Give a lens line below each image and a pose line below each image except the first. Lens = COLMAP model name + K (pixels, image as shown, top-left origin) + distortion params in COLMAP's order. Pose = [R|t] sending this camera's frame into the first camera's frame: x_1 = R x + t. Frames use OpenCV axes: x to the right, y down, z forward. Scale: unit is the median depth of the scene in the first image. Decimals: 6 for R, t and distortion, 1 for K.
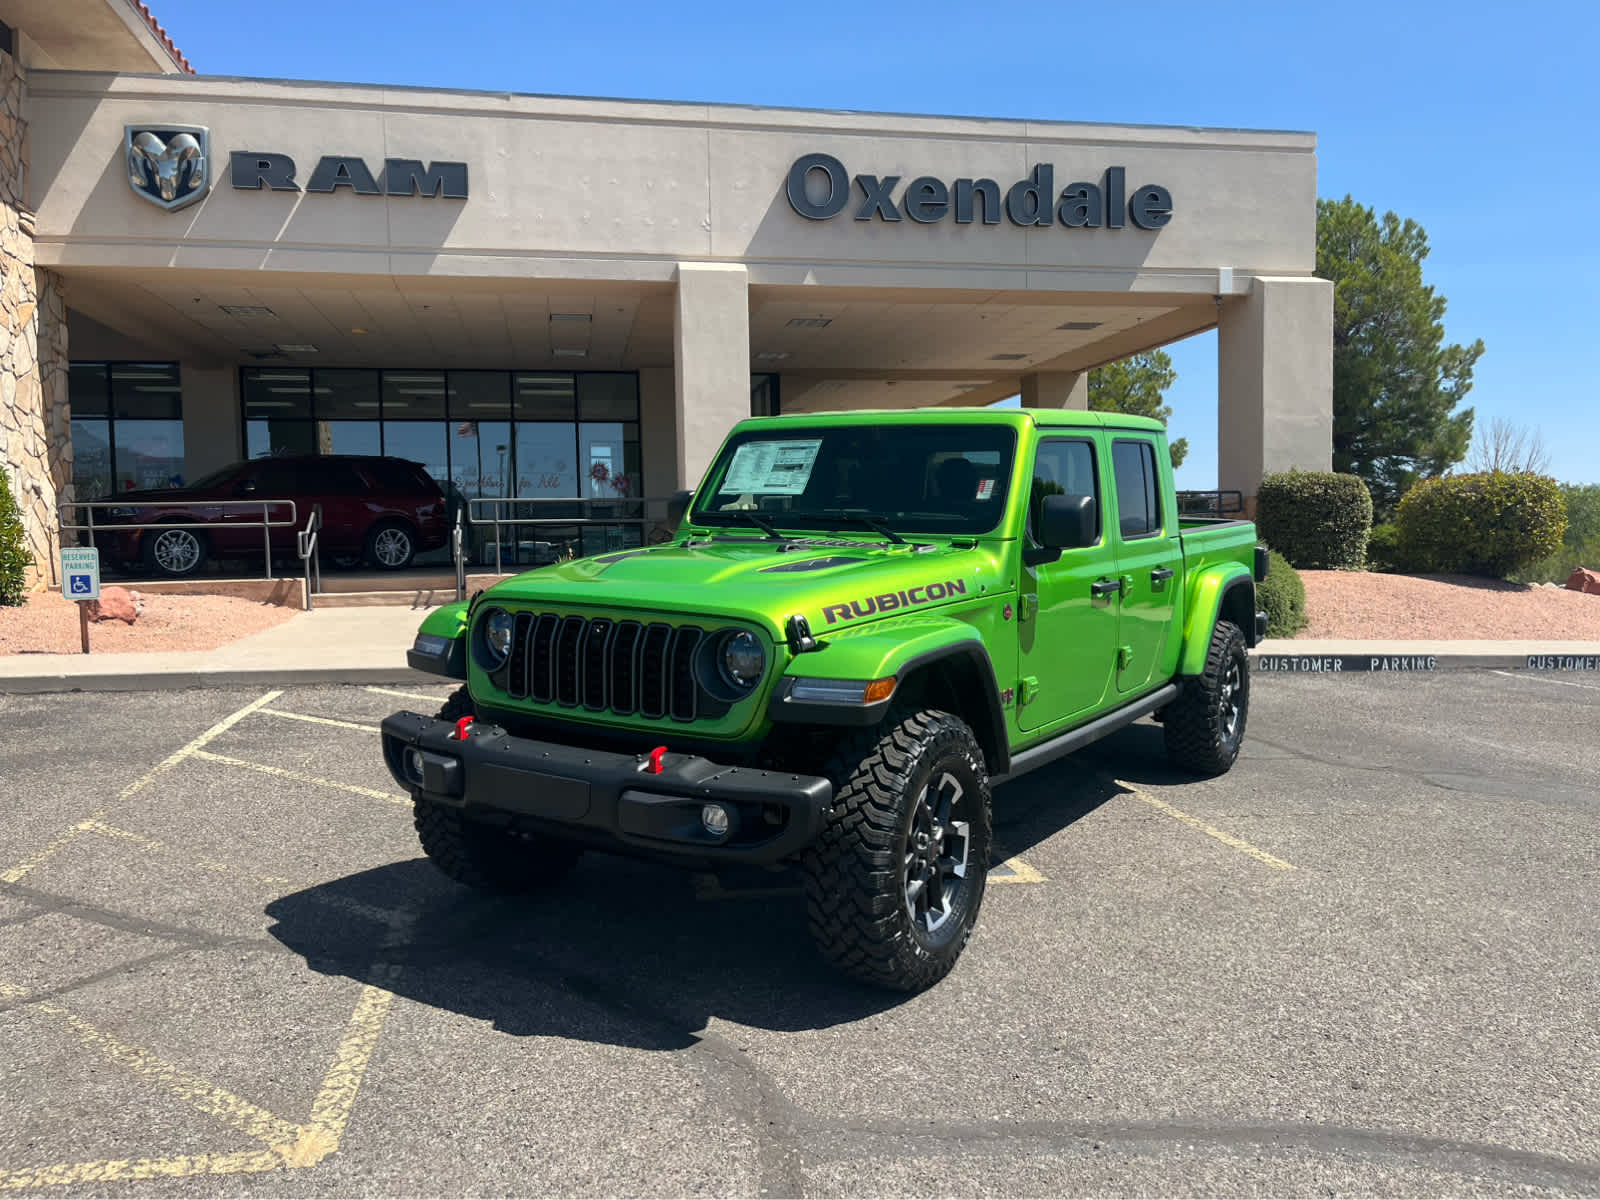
lens RADIAL K [[1219.8, 0, 811.4], [0, 1219.8, 609.3], [0, 0, 1]] dist [0.047029, -0.059951]
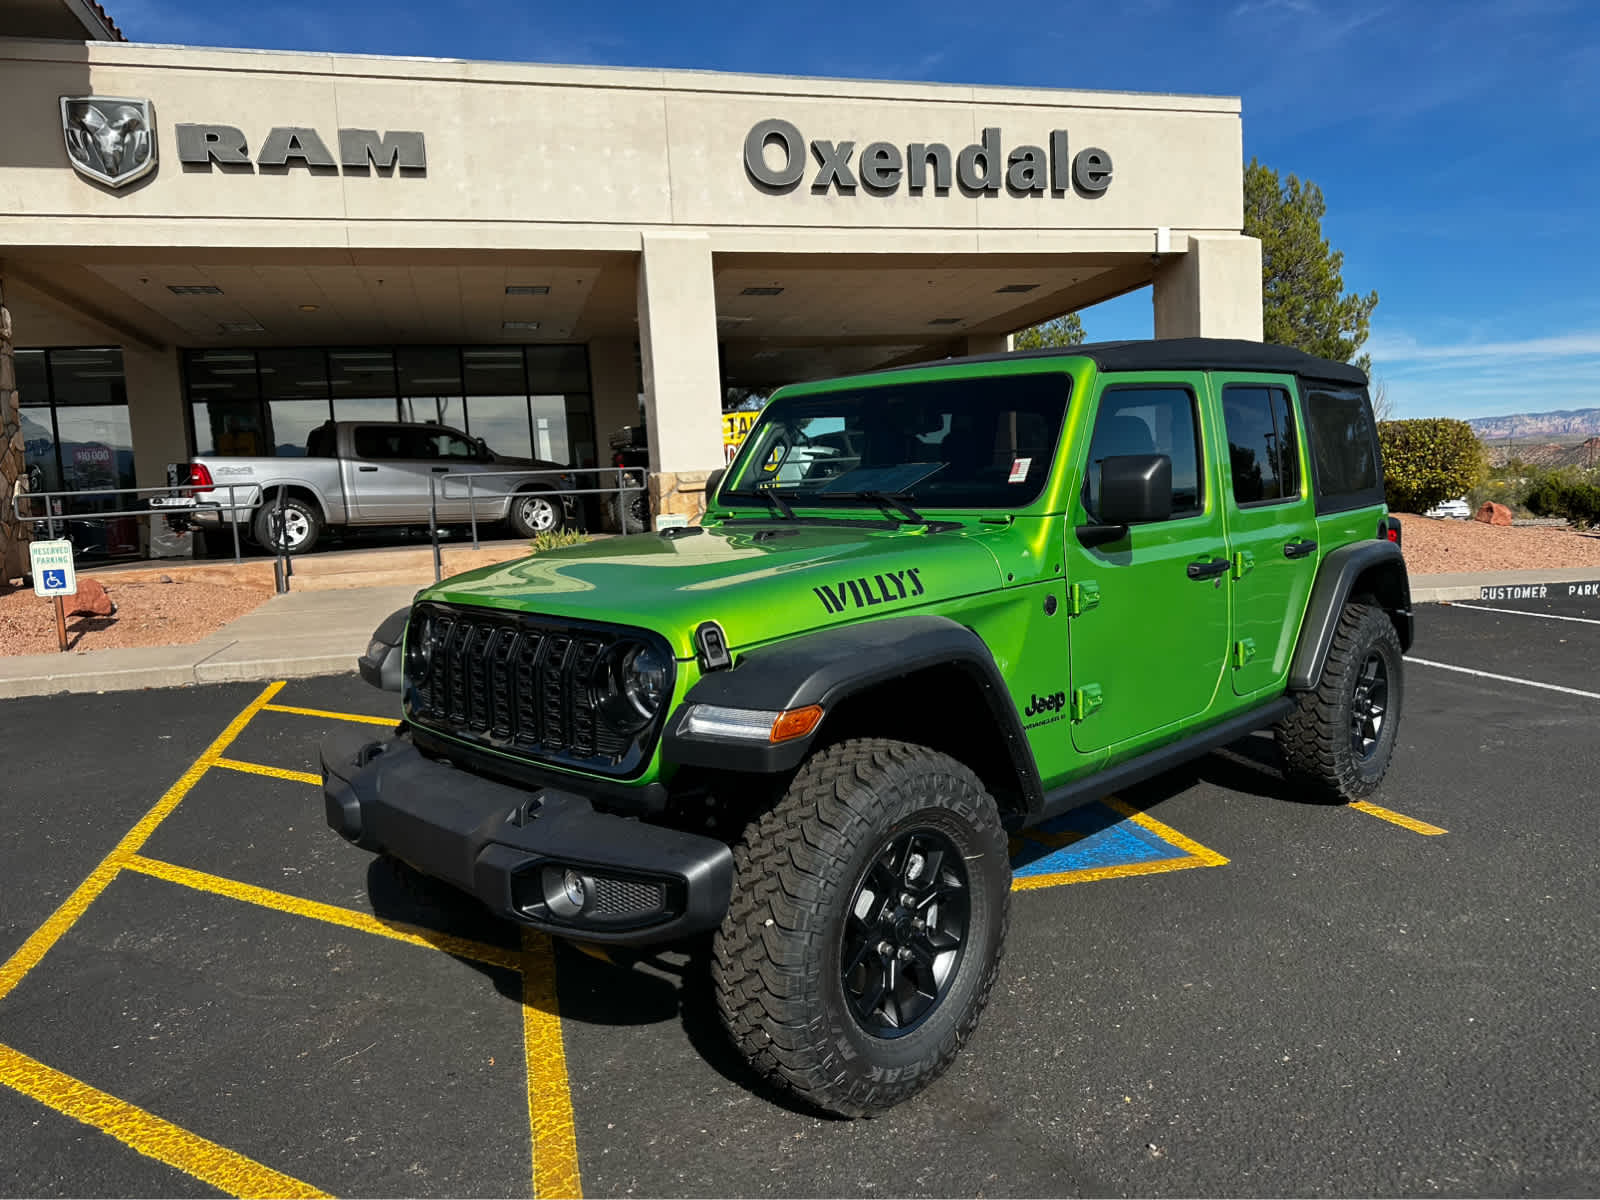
lens RADIAL K [[1136.2, 0, 813.0], [0, 1136.2, 597.3], [0, 0, 1]] dist [0.029325, -0.035270]
pose [[0.996060, -0.043637, 0.077208, -0.051742], [0.041257, 0.998631, 0.032162, -0.007132], [-0.078506, -0.028850, 0.996496, 0.047269]]
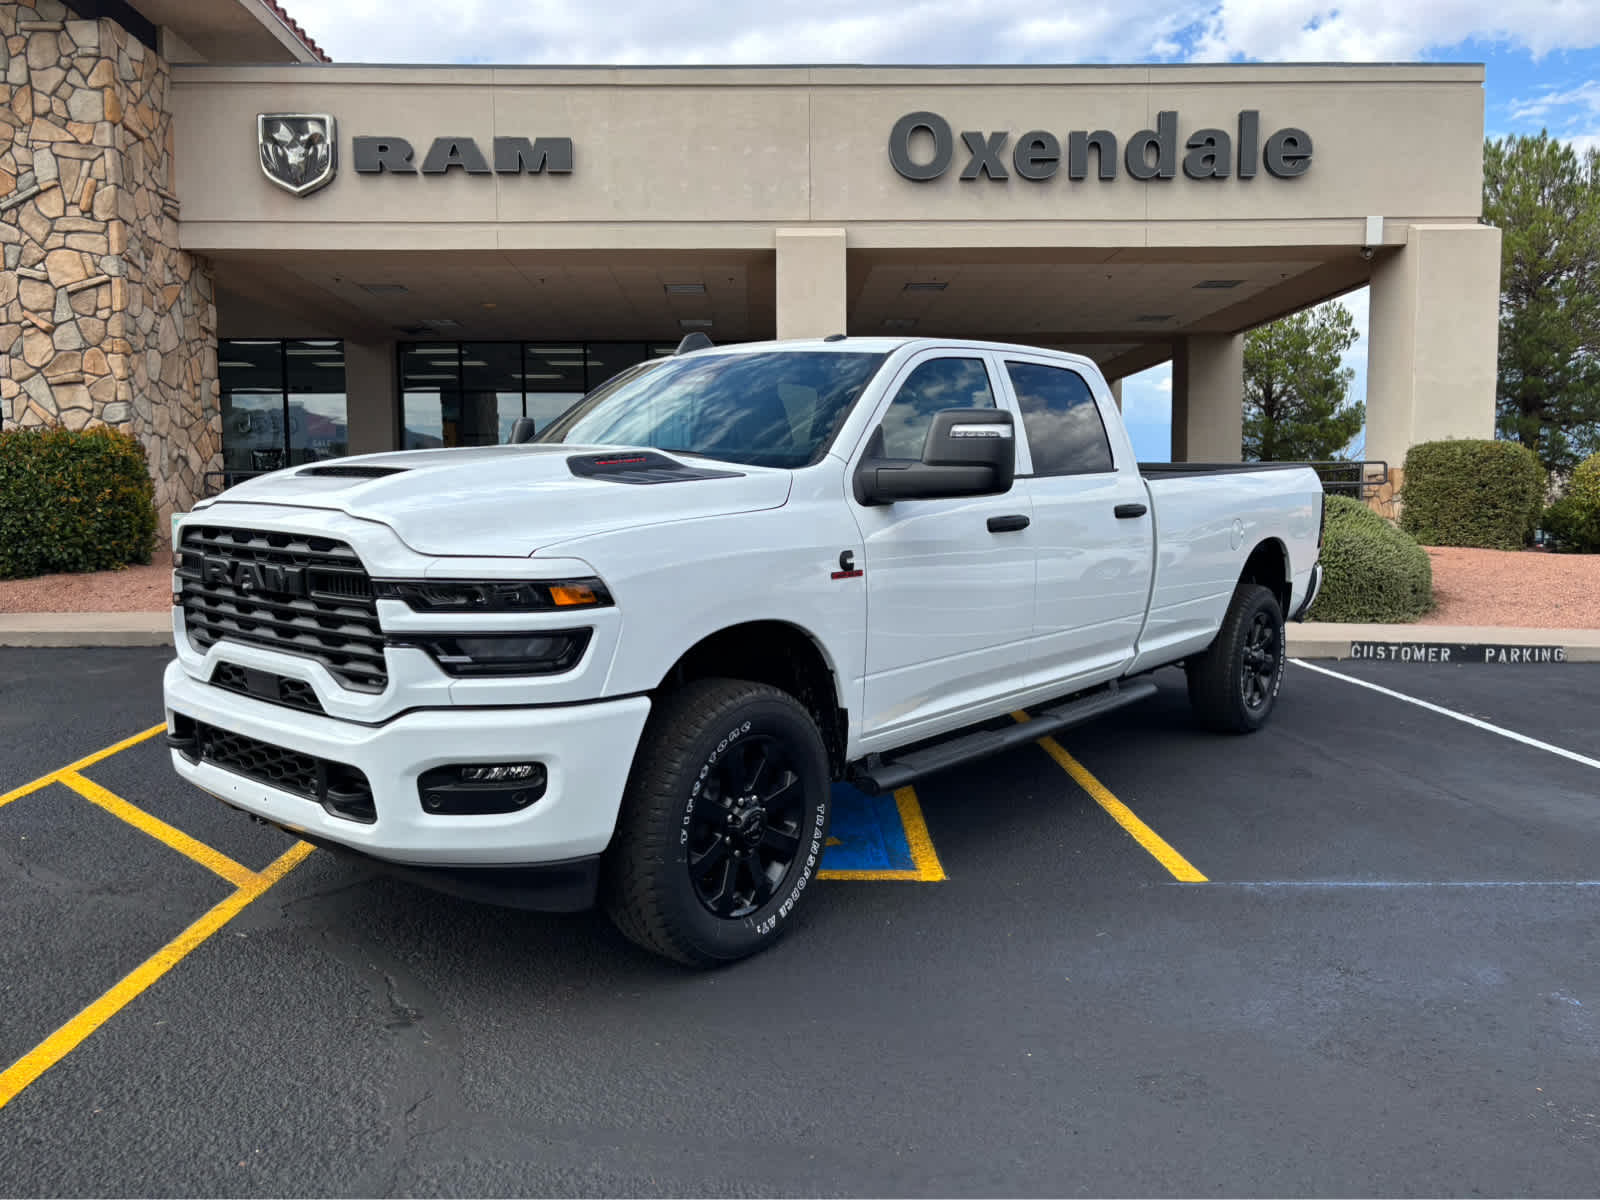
lens RADIAL K [[1219.8, 0, 792.9], [0, 1219.8, 609.3], [0, 0, 1]] dist [0.047029, -0.059951]
pose [[0.985277, 0.022077, -0.169532, 0.076951], [-0.017642, 0.999463, 0.027619, -0.003173], [0.170051, -0.024221, 0.985138, 0.016400]]
